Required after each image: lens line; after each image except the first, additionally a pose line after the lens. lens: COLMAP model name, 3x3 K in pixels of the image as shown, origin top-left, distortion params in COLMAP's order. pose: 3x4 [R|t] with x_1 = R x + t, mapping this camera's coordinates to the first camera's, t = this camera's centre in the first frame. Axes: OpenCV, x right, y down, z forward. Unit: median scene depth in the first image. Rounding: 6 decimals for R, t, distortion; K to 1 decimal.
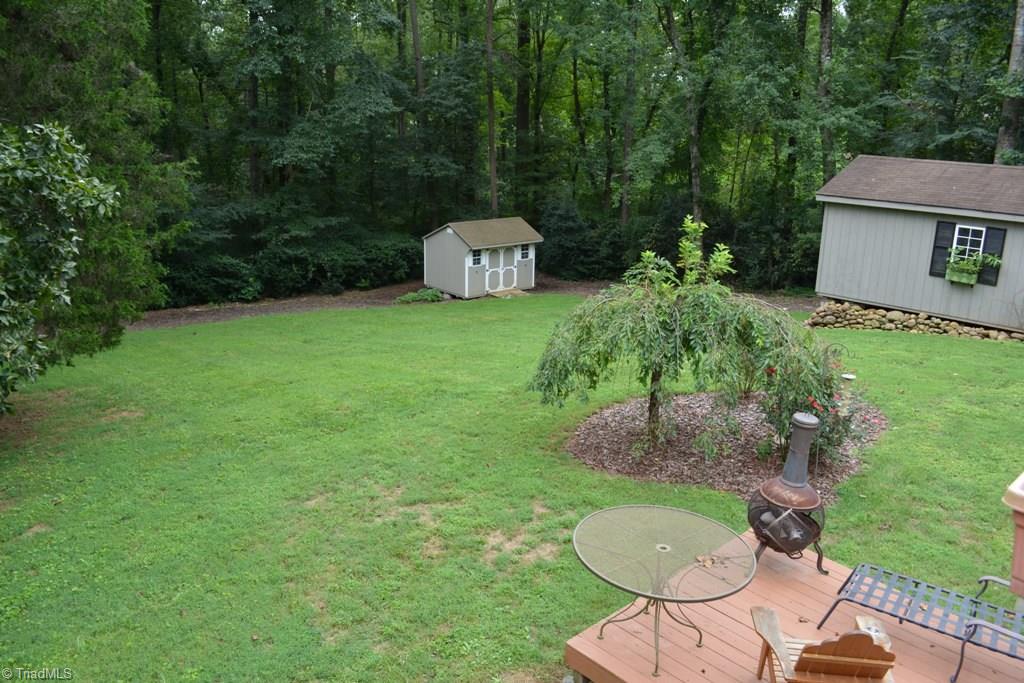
lens RADIAL K [[804.7, 0, 506.1], [0, 804.7, 343.5], [0, 0, 1]] dist [-0.087255, 0.017410]
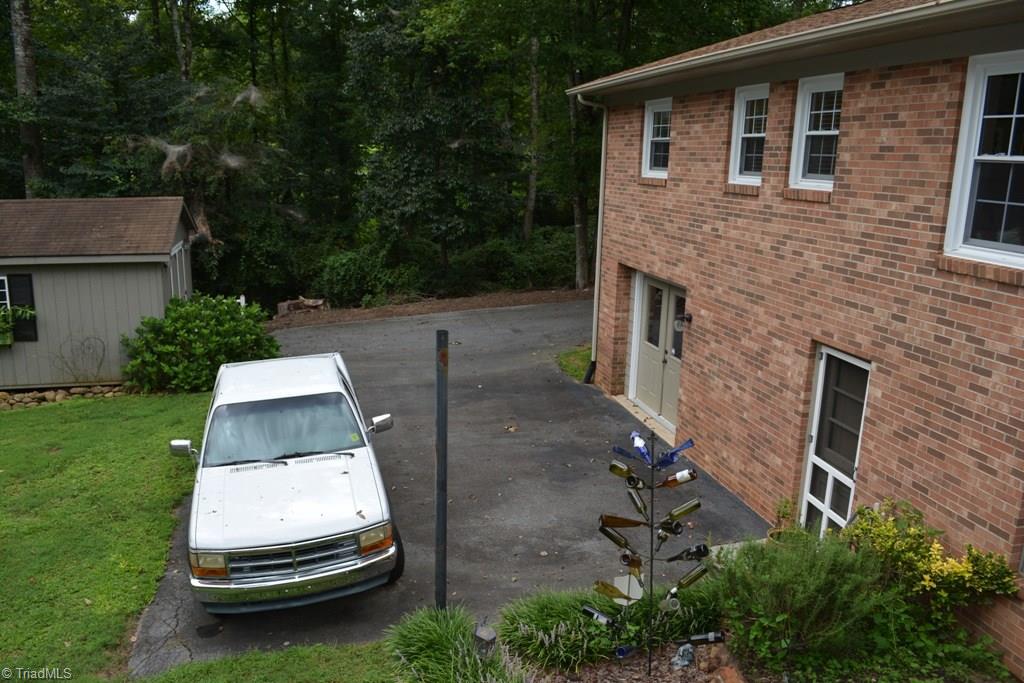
lens RADIAL K [[804.7, 0, 506.1], [0, 804.7, 343.5], [0, 0, 1]] dist [-0.087255, 0.017410]
pose [[0.490832, -0.203998, 0.847035, 0.142692], [0.232872, 0.967549, 0.098080, -0.032094], [-0.839556, 0.149110, 0.522410, 0.112529]]
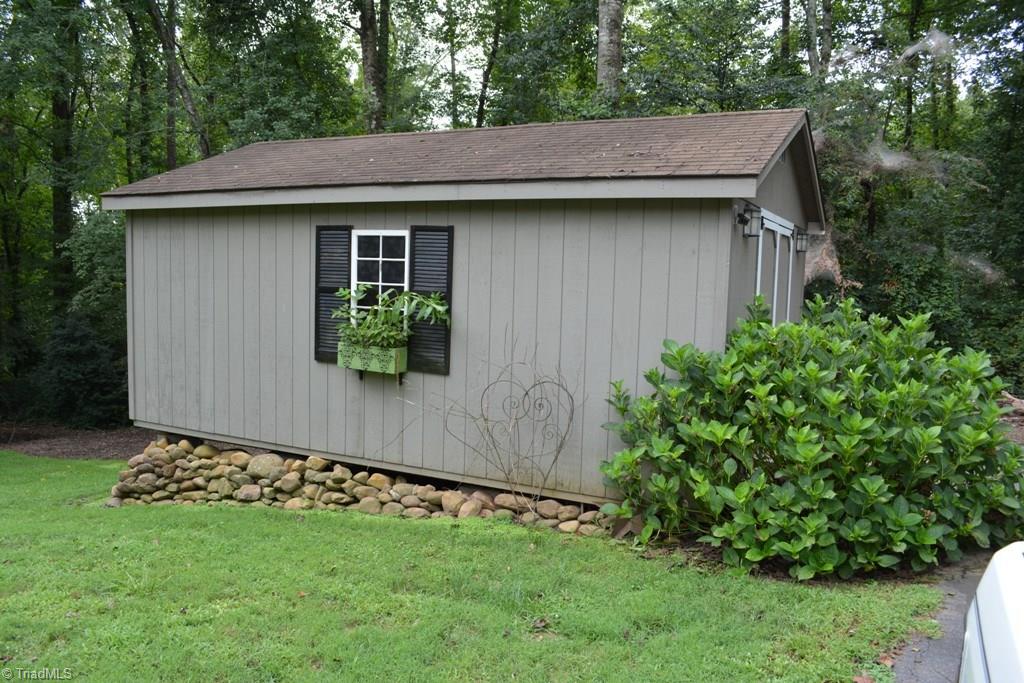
lens RADIAL K [[804.7, 0, 506.1], [0, 804.7, 343.5], [0, 0, 1]] dist [-0.087255, 0.017410]
pose [[0.946995, -0.016594, 0.320821, 0.482023], [0.075410, 0.982243, -0.171790, -0.016610], [-0.312273, 0.186877, 0.931430, 0.560393]]
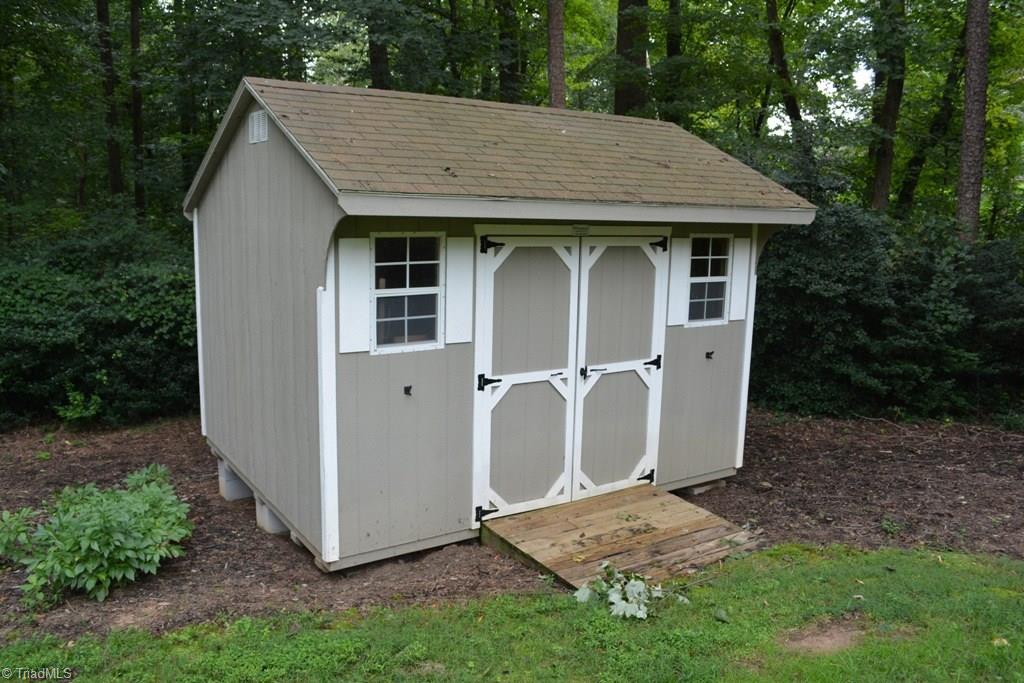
lens RADIAL K [[804.7, 0, 506.1], [0, 804.7, 343.5], [0, 0, 1]] dist [-0.087255, 0.017410]
pose [[0.995957, 0.022631, -0.086928, -0.011531], [-0.032981, 0.992281, -0.119541, -0.152442], [0.083552, 0.121925, 0.989016, 1.622027]]
